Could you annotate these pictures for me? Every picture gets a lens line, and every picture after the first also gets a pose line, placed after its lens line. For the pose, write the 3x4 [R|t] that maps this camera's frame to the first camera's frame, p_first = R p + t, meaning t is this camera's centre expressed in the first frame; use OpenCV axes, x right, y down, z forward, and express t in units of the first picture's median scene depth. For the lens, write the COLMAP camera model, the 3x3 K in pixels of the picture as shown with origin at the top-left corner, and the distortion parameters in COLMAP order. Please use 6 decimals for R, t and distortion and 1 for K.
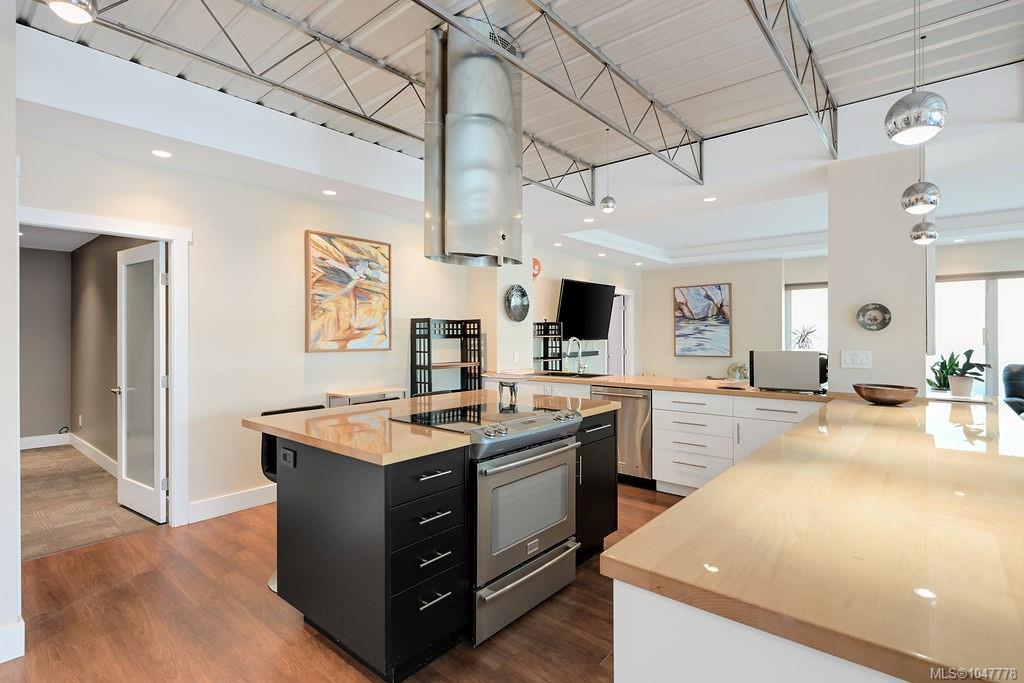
lens RADIAL K [[495.6, 0, 507.6], [0, 495.6, 340.6], [0, 0, 1]] dist [0.000077, -0.000228]
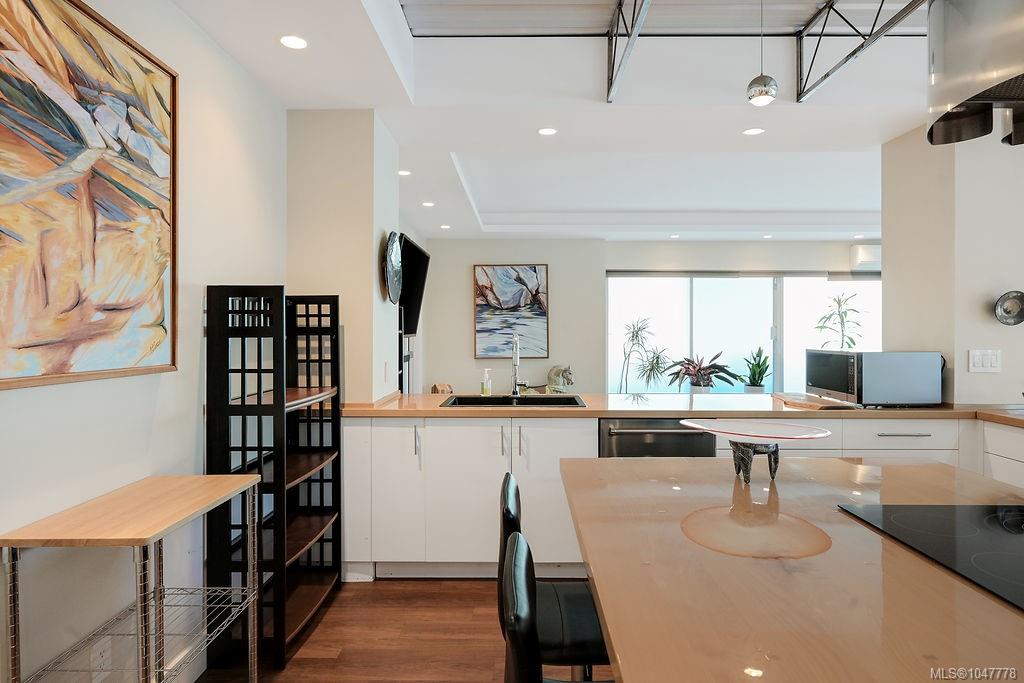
lens RADIAL K [[597.4, 0, 514.7], [0, 597.4, 333.2], [0, 0, 1]] dist [0.000951, 0.000648]
pose [[0.767523, -0.000915, 0.641020, -0.335409], [0.004708, 0.999980, -0.004209, -0.004447], [-0.641004, 0.006248, 0.767512, 0.530248]]
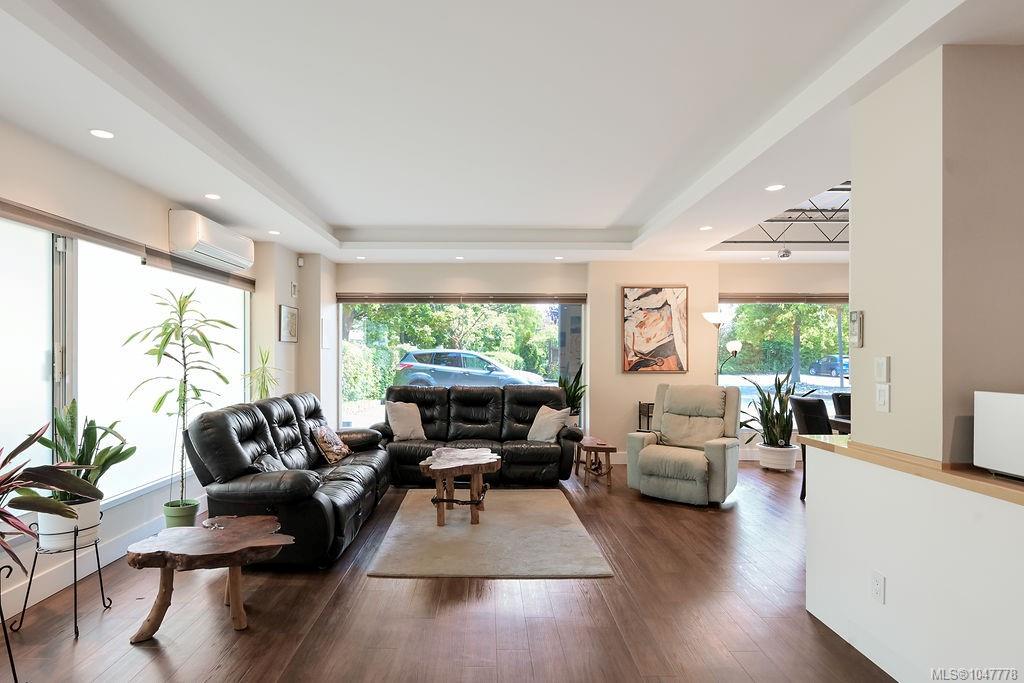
lens RADIAL K [[554.0, 0, 488.5], [0, 554.0, 357.6], [0, 0, 1]] dist [-0.000825, 0.001208]
pose [[-0.646145, -0.000448, 0.763215, 0.452158], [0.009591, 0.999916, 0.008707, -0.017730], [-0.763155, 0.012945, -0.646086, 1.389908]]
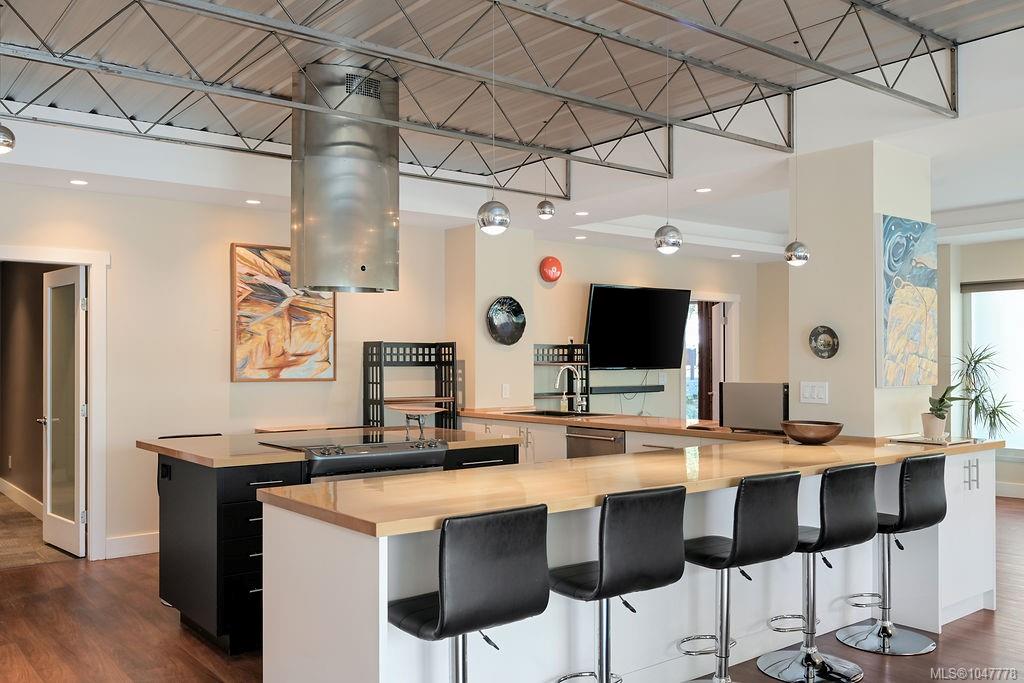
lens RADIAL K [[879.0, 0, 507.7], [0, 879.0, 369.2], [0, 0, 1]] dist [-0.002978, 0.005812]
pose [[0.980025, 0.002790, -0.198853, 0.348142], [-0.003111, 0.999994, -0.001302, 0.001673], [0.198848, 0.001895, 0.980028, -0.391340]]
